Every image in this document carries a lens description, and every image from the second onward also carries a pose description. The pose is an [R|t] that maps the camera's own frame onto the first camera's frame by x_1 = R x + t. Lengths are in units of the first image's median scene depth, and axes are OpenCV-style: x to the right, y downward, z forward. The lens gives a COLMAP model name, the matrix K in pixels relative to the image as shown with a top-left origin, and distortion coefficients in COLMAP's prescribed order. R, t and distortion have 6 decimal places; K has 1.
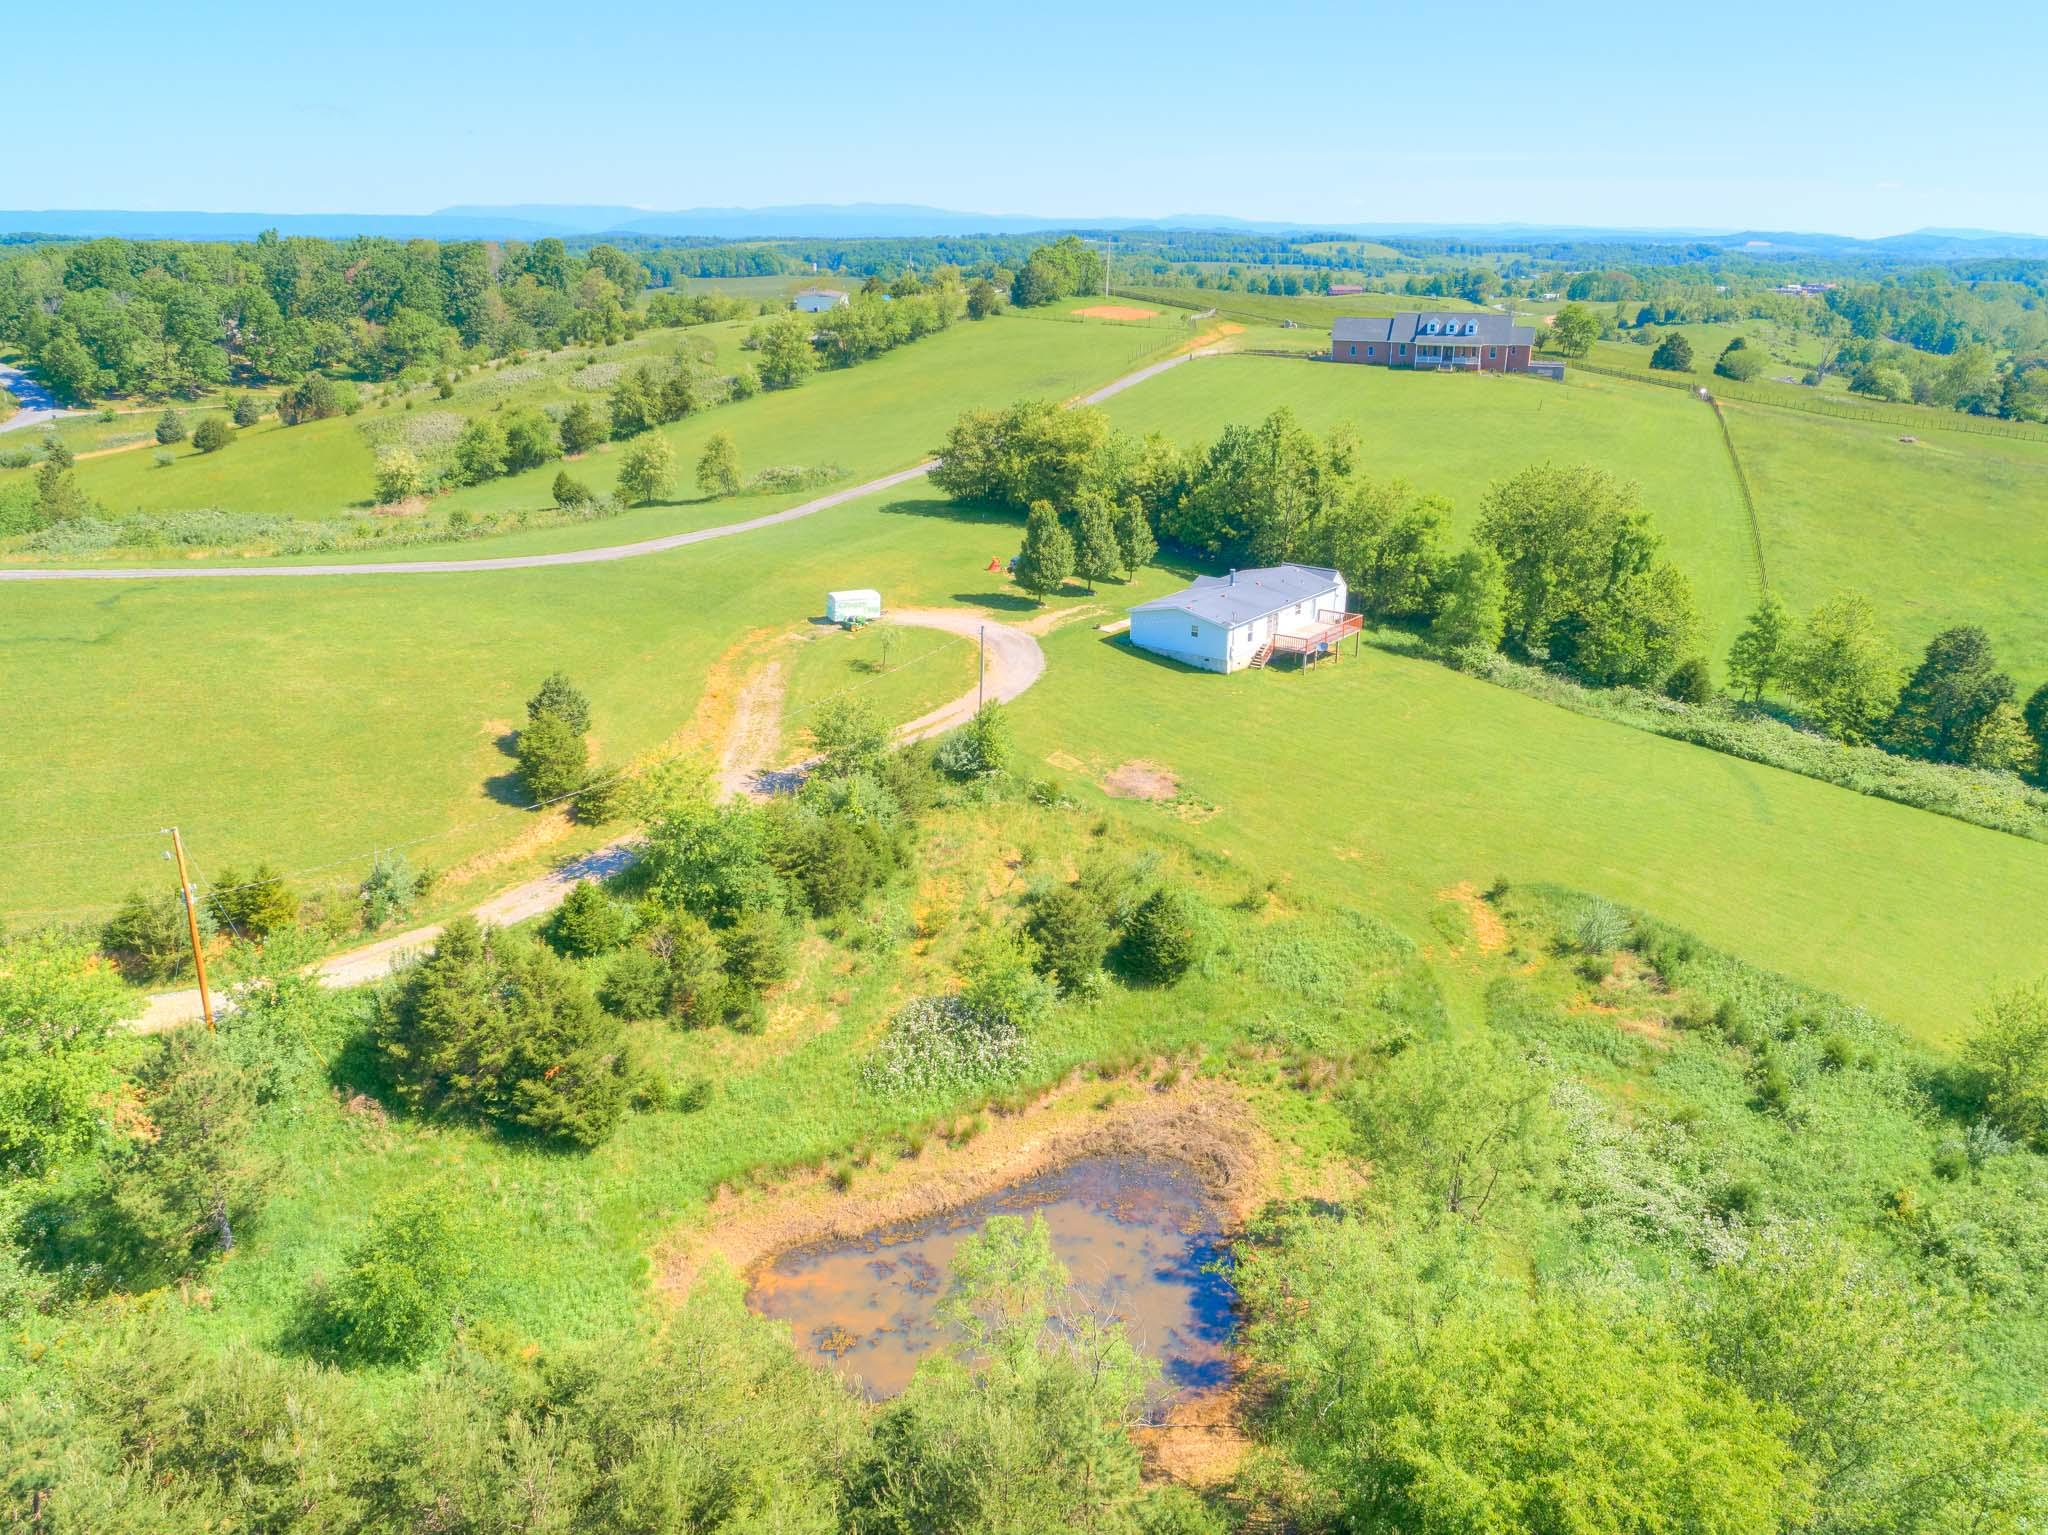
lens RADIAL K [[1551.2, 0, 1017.1], [0, 1551.2, 759.9], [0, 0, 1]] dist [-0.021041, 0.009983]
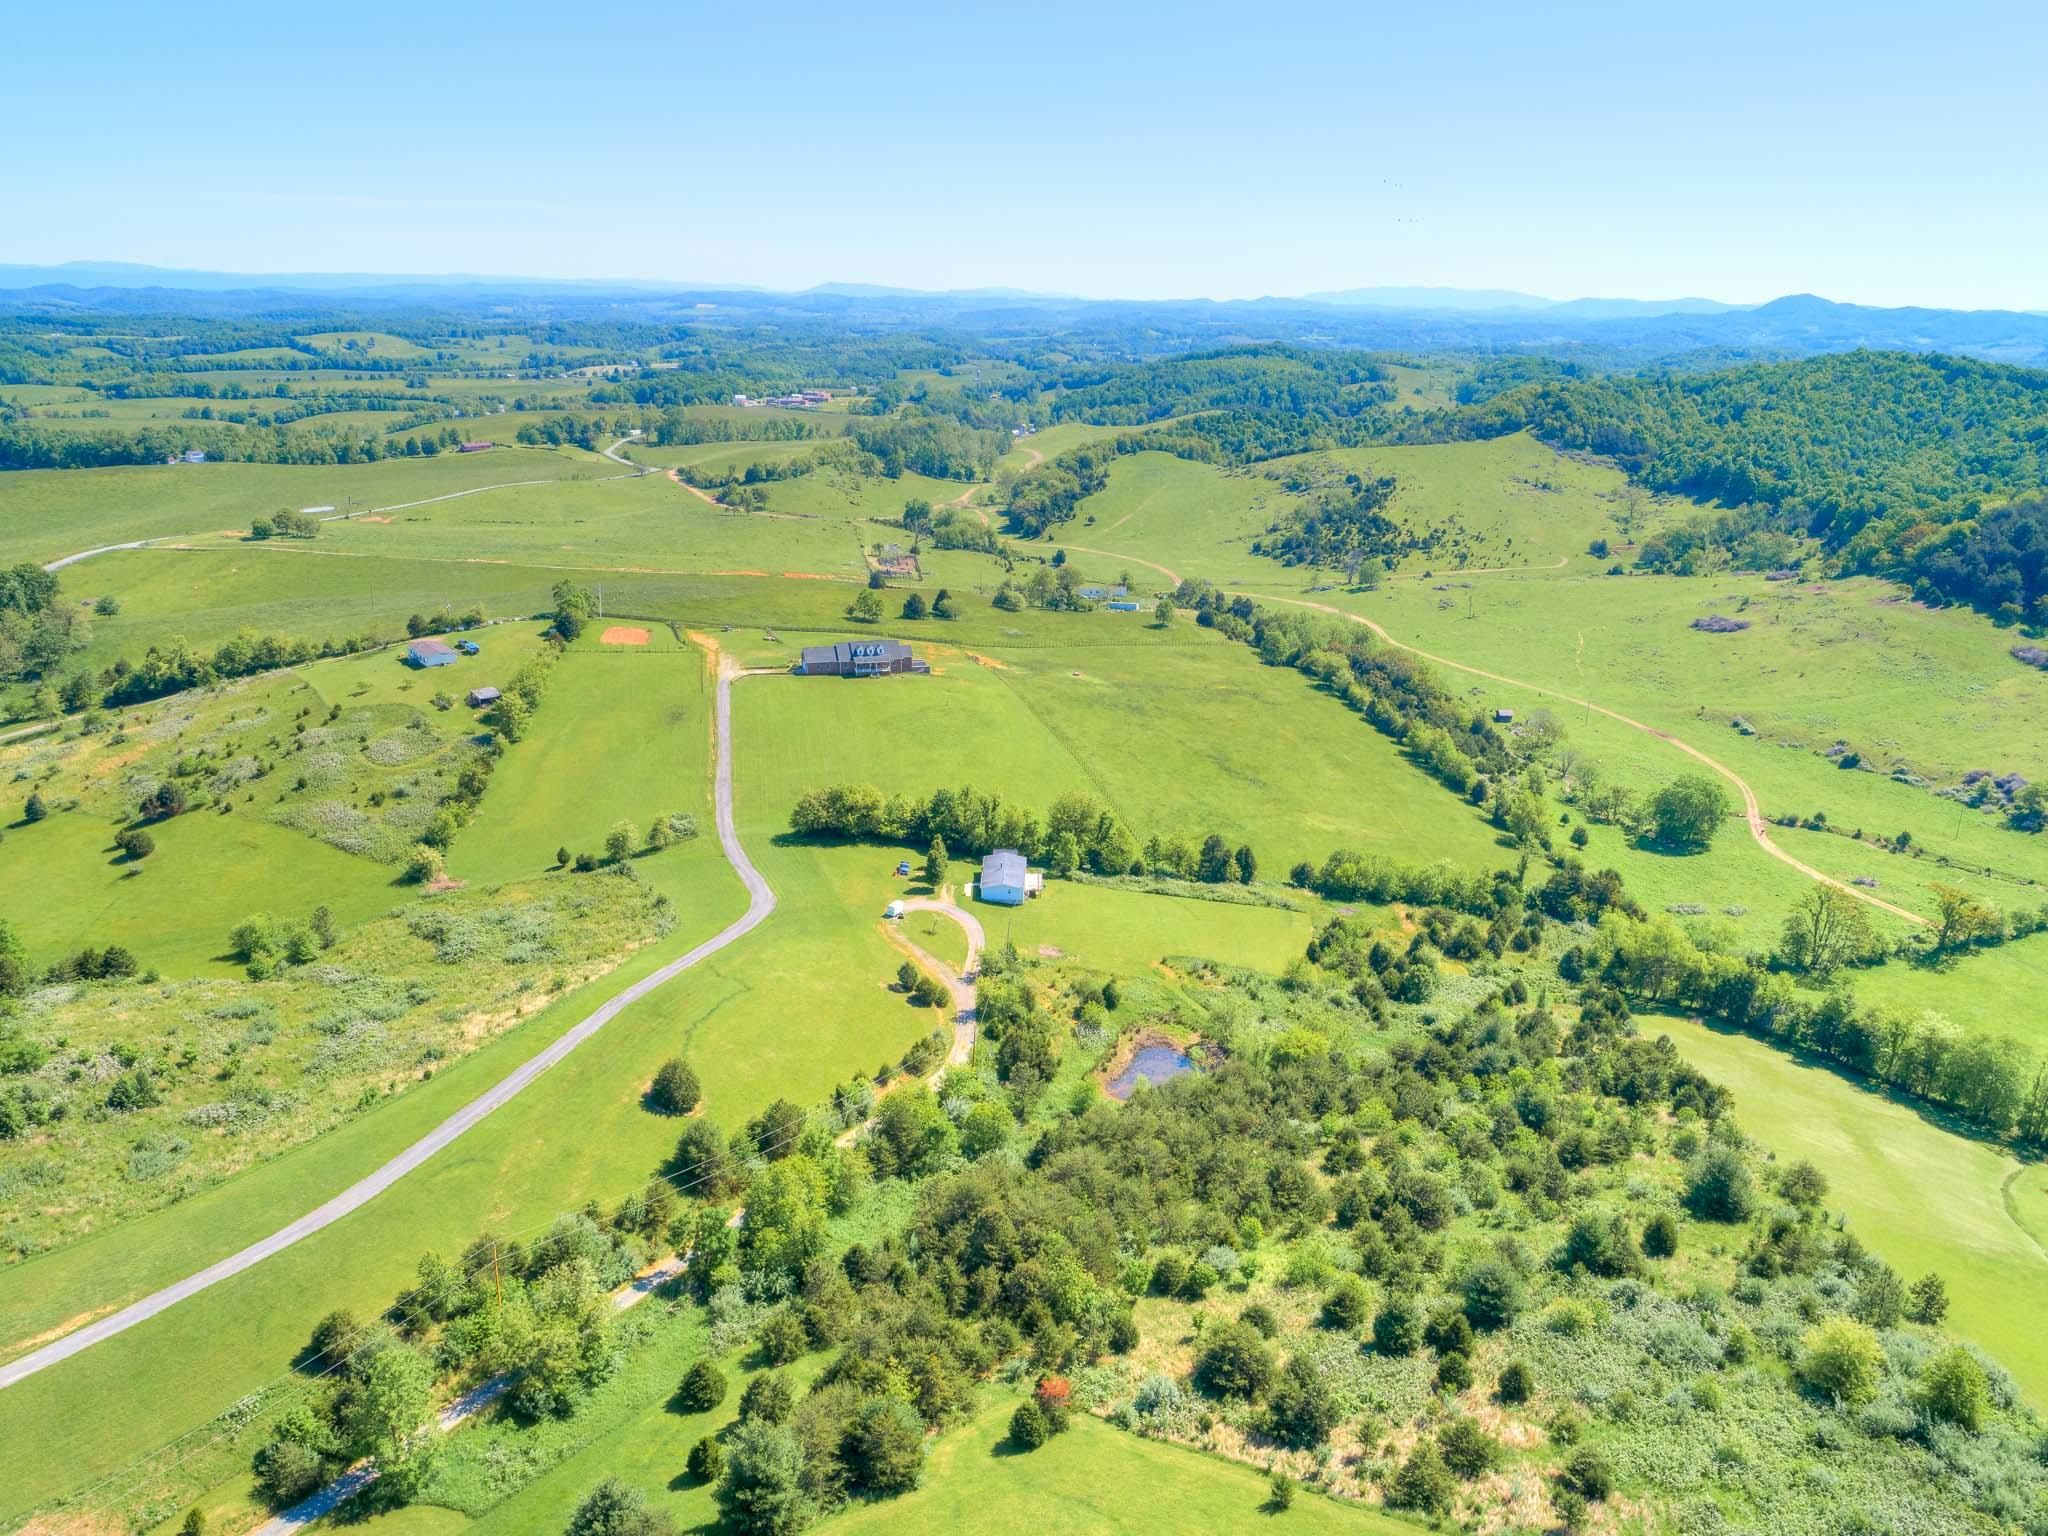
lens RADIAL K [[1551.2, 0, 1025.8], [0, 1551.2, 769.2], [0, 0, 1]] dist [-0.021041, 0.009983]
pose [[0.804249, -0.168037, 0.570042, -1.300854], [0.178668, 0.983185, 0.037748, -0.369152], [-0.566800, 0.071490, 0.820748, -1.206545]]
